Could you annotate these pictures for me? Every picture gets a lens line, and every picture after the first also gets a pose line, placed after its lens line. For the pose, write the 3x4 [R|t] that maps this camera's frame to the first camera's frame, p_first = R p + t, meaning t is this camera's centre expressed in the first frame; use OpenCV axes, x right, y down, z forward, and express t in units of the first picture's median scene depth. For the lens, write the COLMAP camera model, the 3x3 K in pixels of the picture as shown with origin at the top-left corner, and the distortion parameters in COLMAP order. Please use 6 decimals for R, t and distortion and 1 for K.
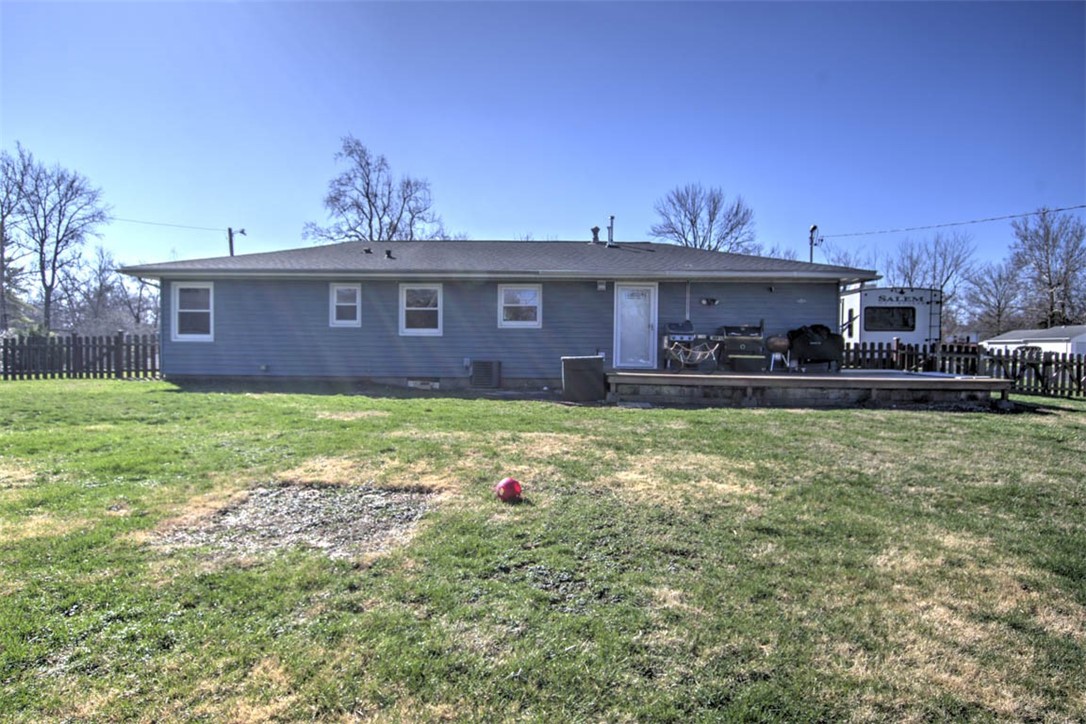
lens RADIAL K [[640.8, 0, 545.6], [0, 640.8, 363.3], [0, 0, 1]] dist [-0.011294, -0.001300]
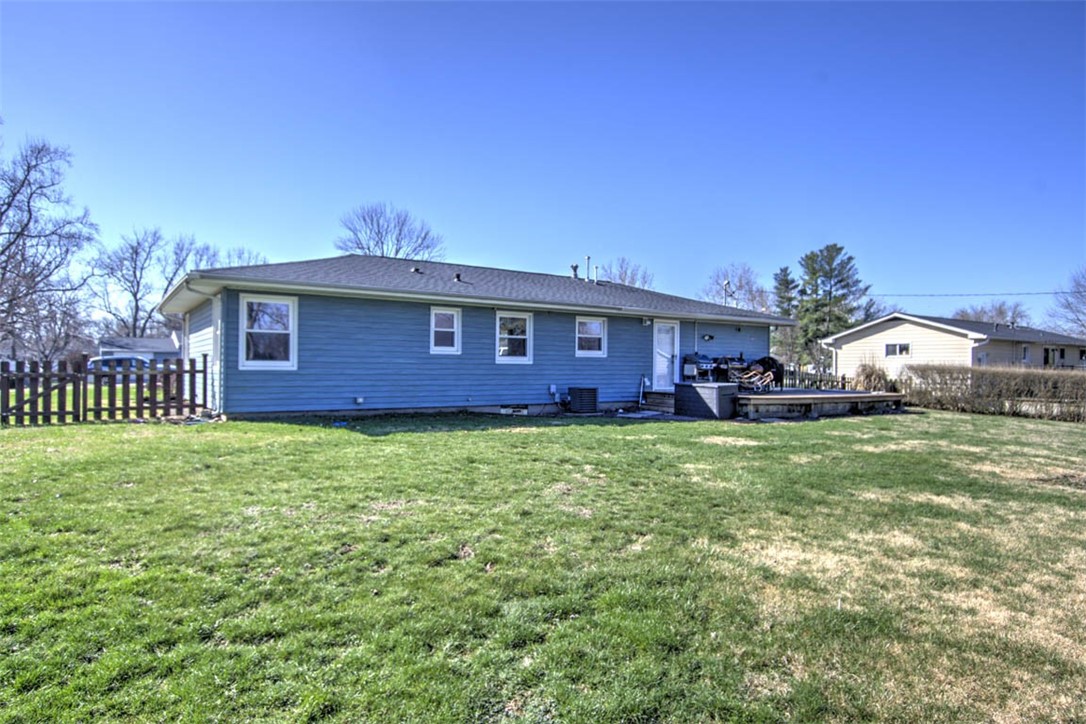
lens RADIAL K [[640.8, 0, 547.5], [0, 640.8, 360.5], [0, 0, 1]] dist [-0.011294, -0.001300]
pose [[0.801783, 0.004749, 0.597597, -0.748794], [0.010934, 0.999684, -0.022614, -0.024524], [-0.597515, 0.024666, 0.801478, 0.163053]]
